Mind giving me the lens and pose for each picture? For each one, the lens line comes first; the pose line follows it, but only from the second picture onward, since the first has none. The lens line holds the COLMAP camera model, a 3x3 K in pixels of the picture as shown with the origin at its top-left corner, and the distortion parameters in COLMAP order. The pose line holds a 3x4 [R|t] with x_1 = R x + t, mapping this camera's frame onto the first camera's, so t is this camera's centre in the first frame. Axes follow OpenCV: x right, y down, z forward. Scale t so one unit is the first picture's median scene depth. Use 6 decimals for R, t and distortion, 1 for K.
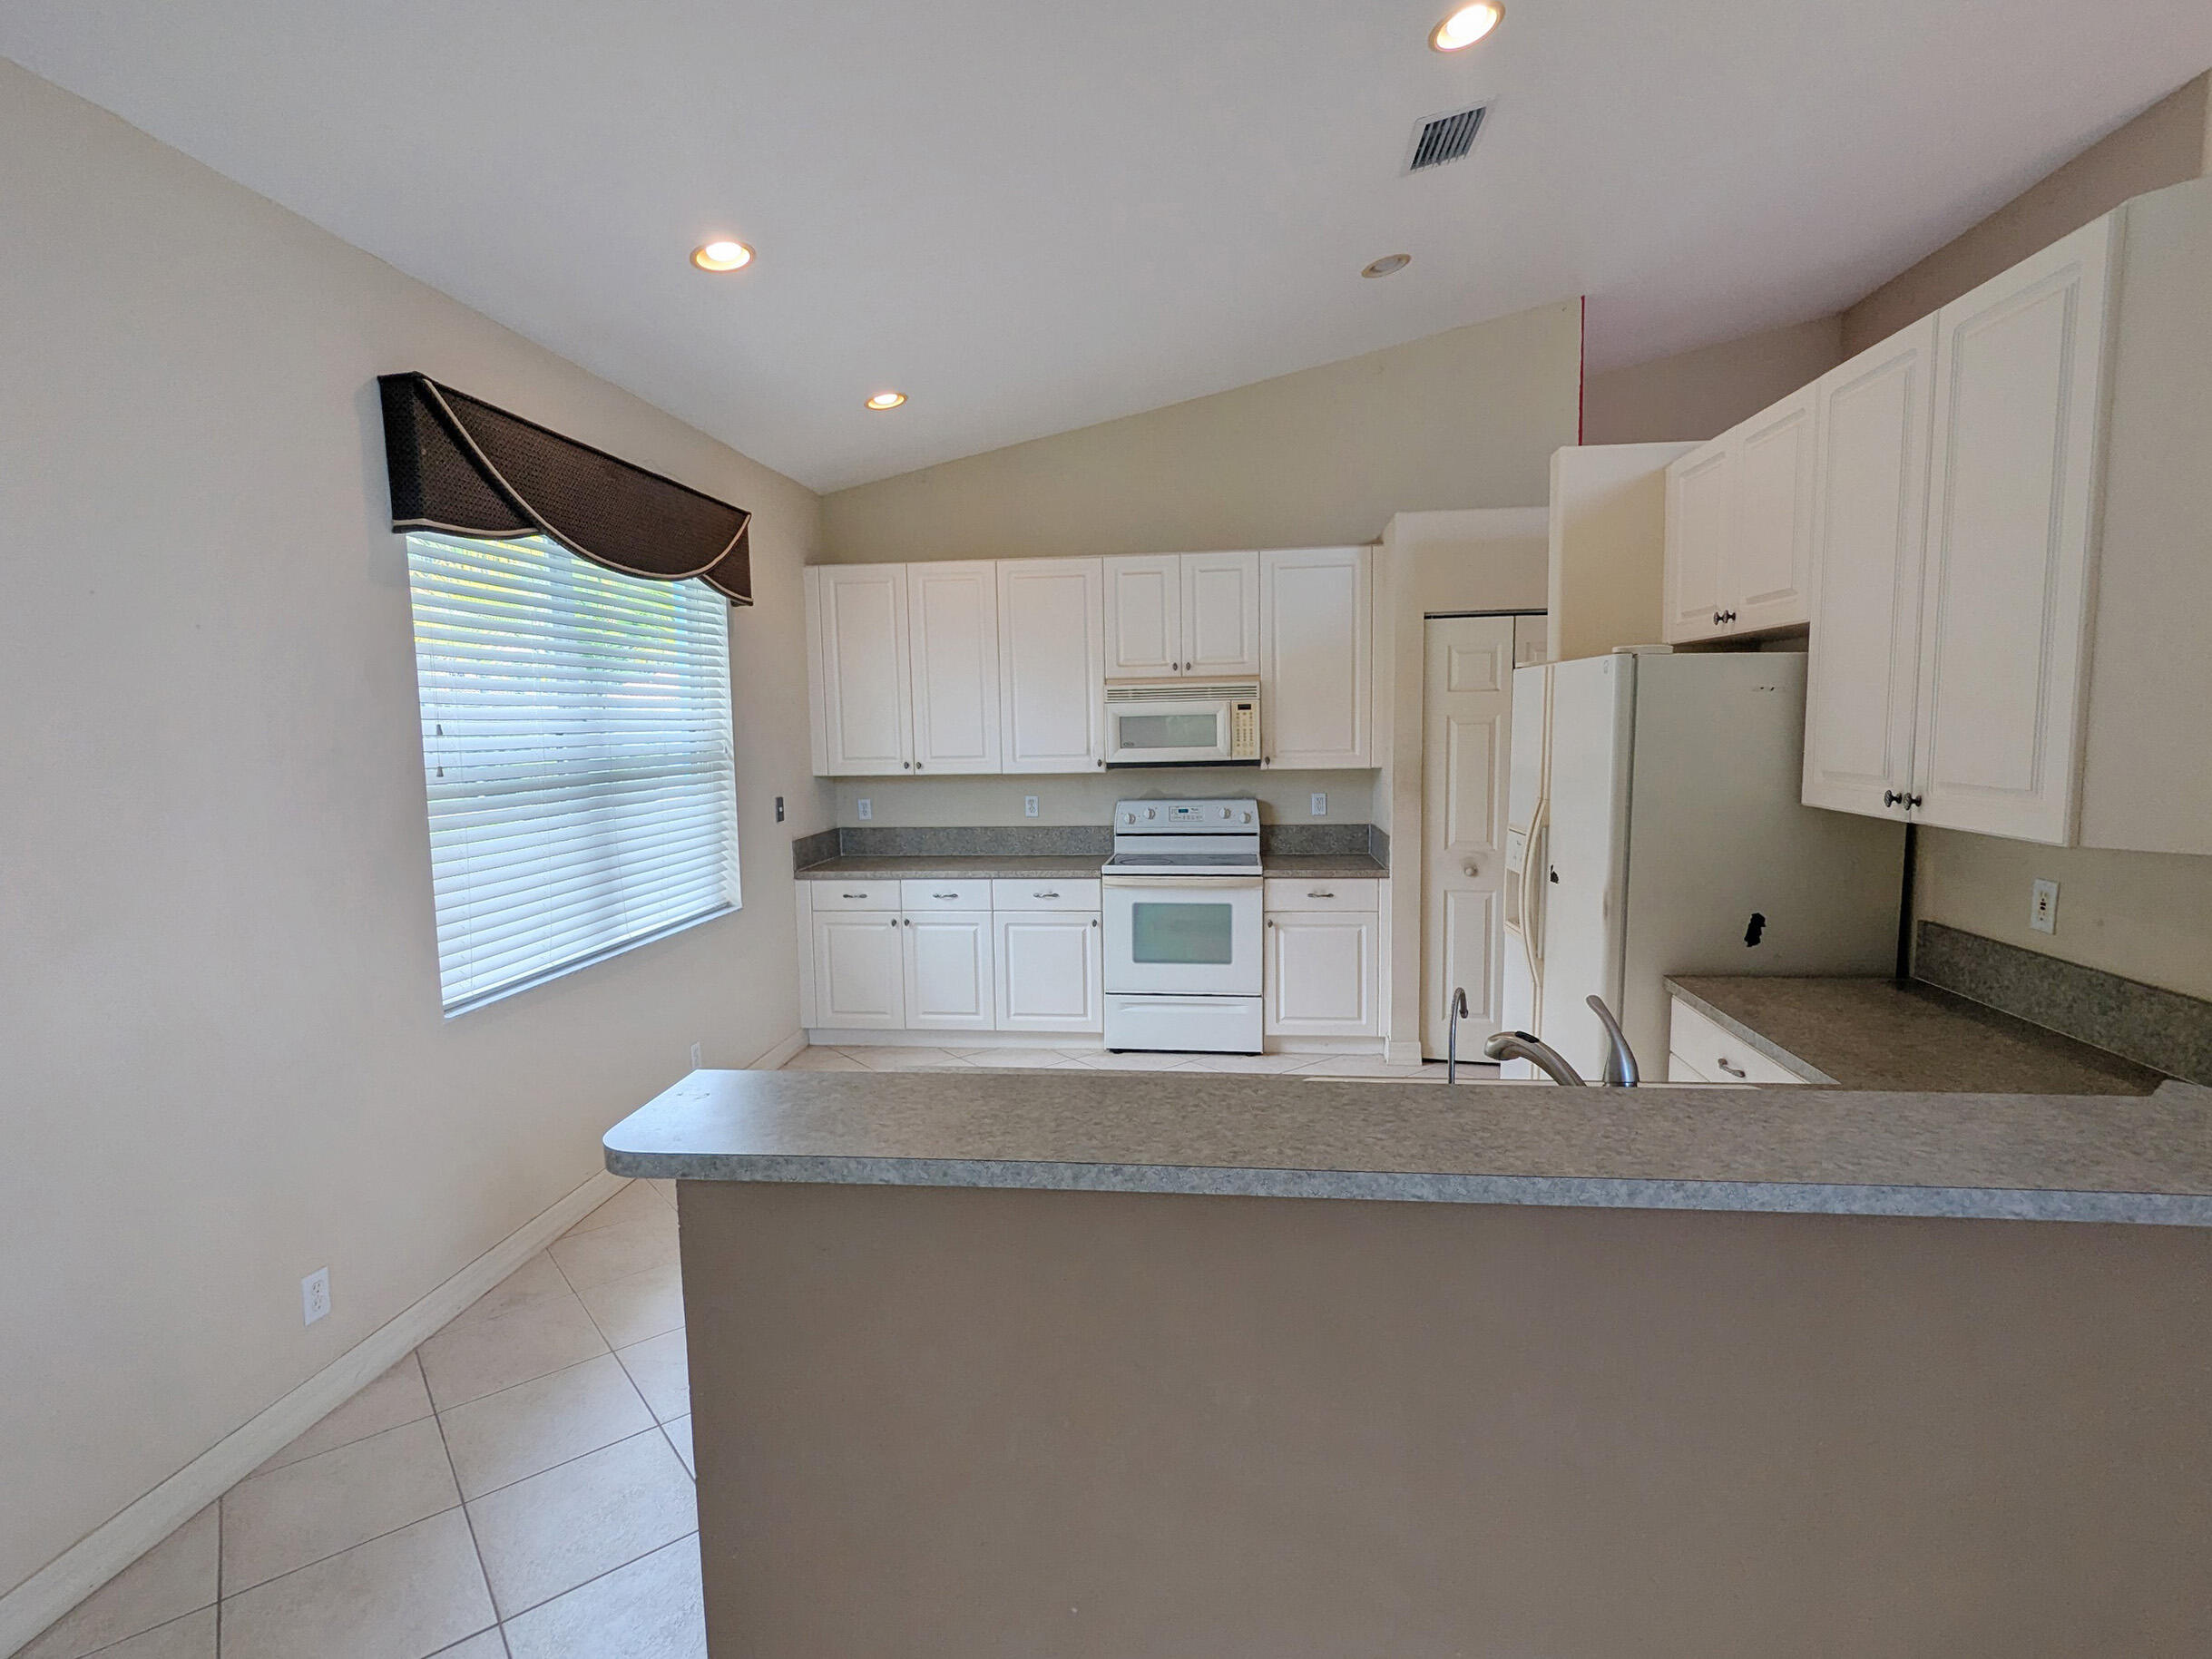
lens RADIAL K [[1077.8, 0, 1104.7], [0, 1077.8, 832.7], [0, 0, 1]] dist [-0.000283, -0.000805]
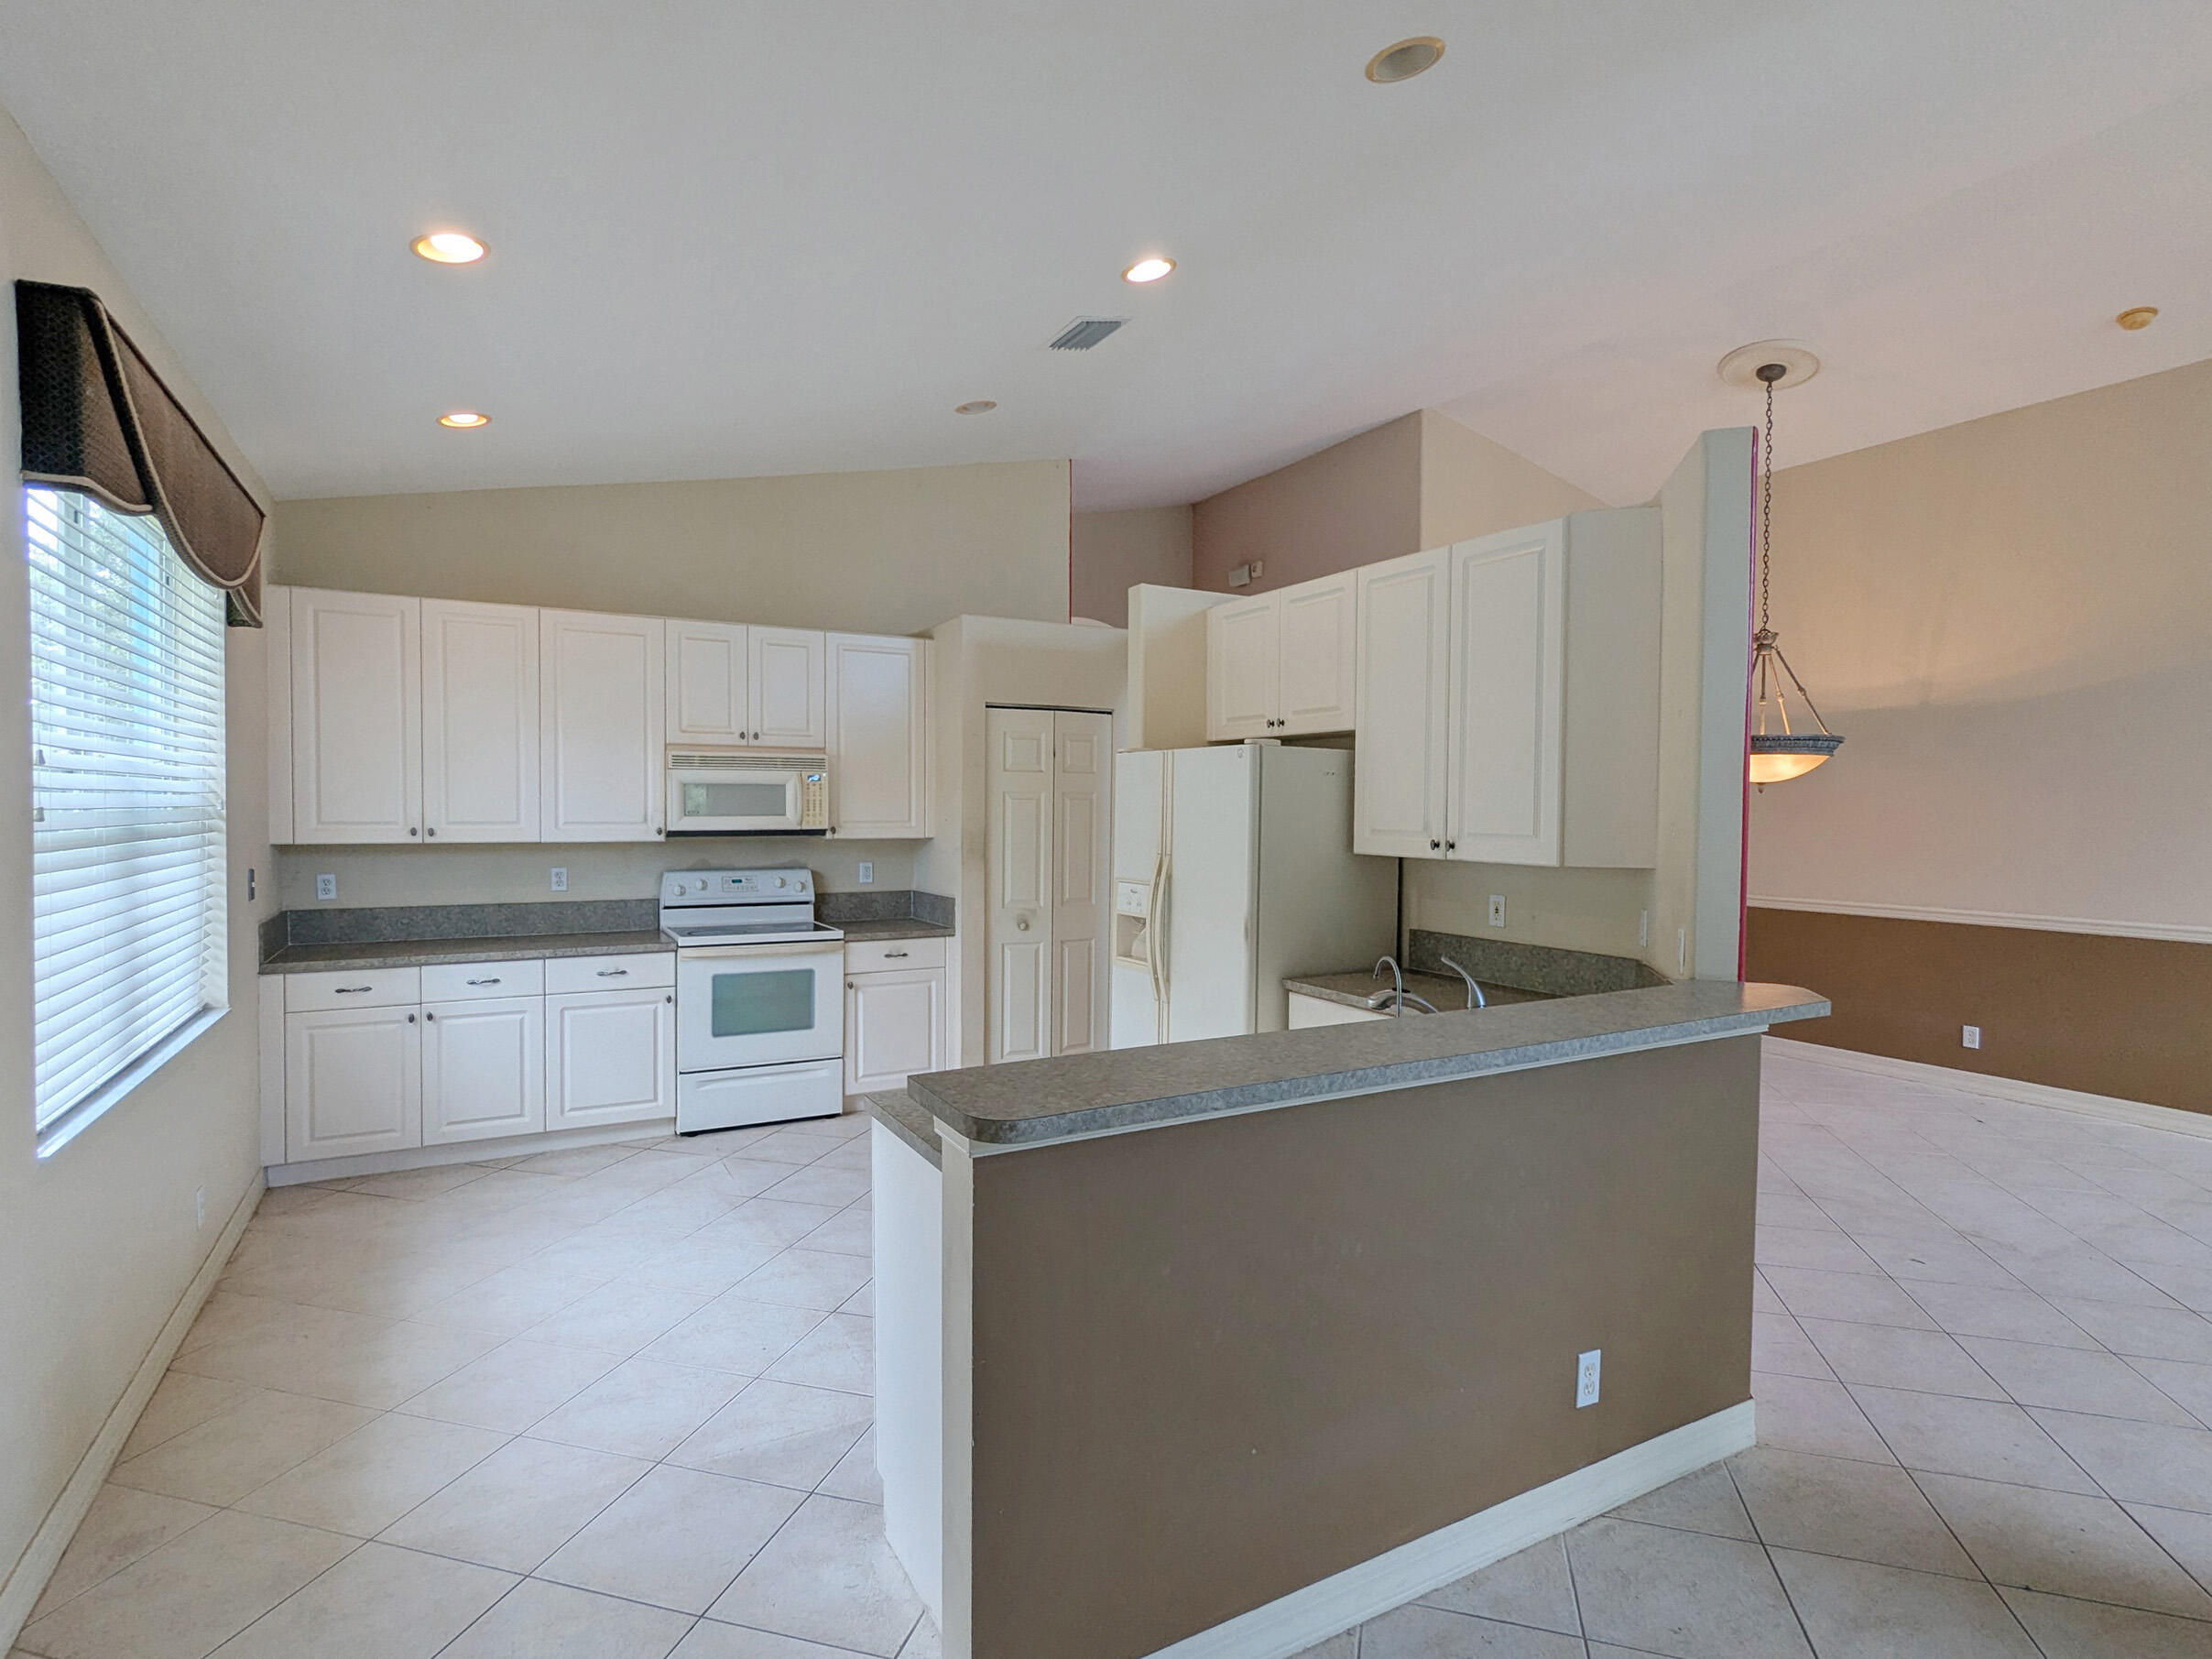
lens RADIAL K [[1078.0, 0, 1104.7], [0, 1078.0, 832.7], [0, 0, 1]] dist [-0.000283, -0.000805]
pose [[0.818933, 0.008687, 0.573823, -0.235651], [0.037241, 0.996974, -0.068241, 0.016717], [-0.572679, 0.077255, 0.816131, -0.001918]]
